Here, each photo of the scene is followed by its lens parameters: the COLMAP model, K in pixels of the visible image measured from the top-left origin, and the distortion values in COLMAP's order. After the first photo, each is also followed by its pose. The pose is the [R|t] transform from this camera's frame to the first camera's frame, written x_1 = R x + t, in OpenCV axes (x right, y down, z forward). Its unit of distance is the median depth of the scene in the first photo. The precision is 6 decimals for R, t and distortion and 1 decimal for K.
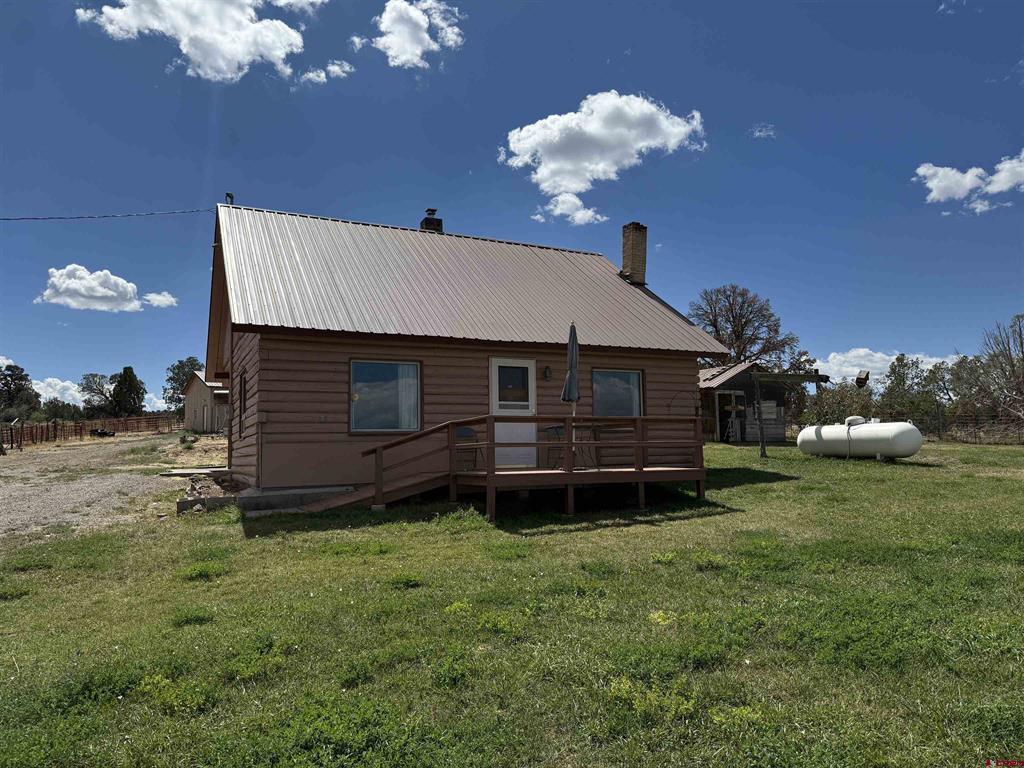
lens RADIAL K [[696.4, 0, 594.2], [0, 696.4, 402.3], [0, 0, 1]] dist [0.063097, -0.112076]
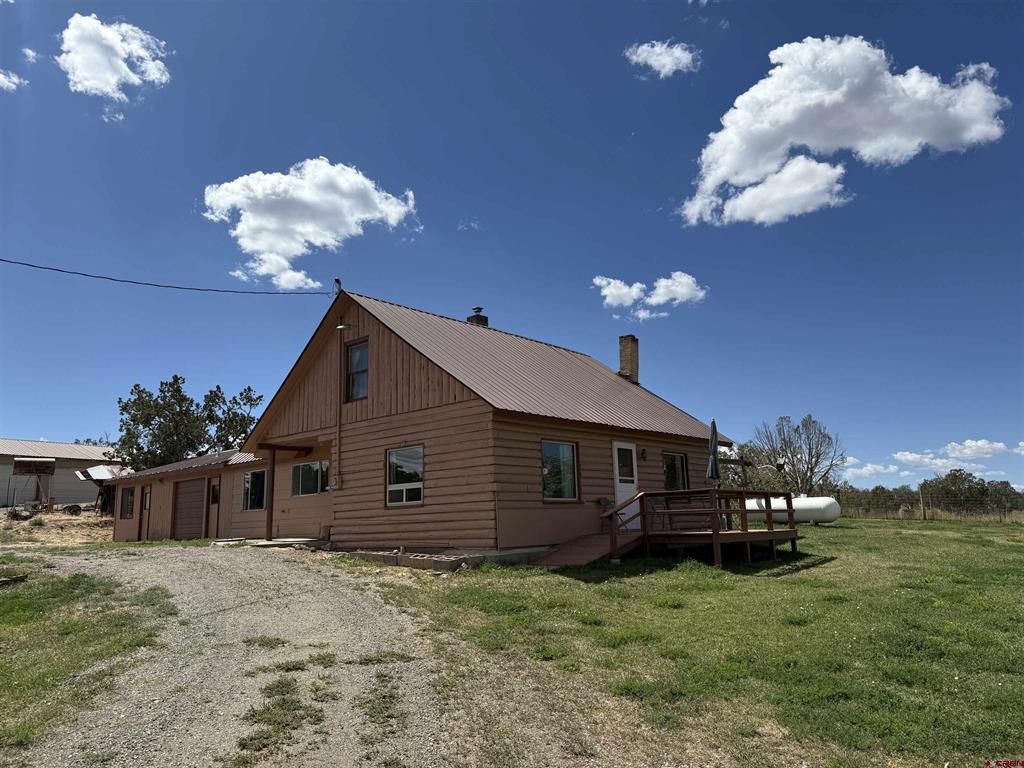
lens RADIAL K [[708.9, 0, 512.0], [0, 708.9, 384.0], [0, 0, 1]] dist [0.109803, -0.121067]
pose [[0.922494, 0.068448, 0.379895, -0.110286], [-0.020526, 0.991459, -0.128793, 0.000339], [-0.385466, 0.111013, 0.916020, -0.015793]]
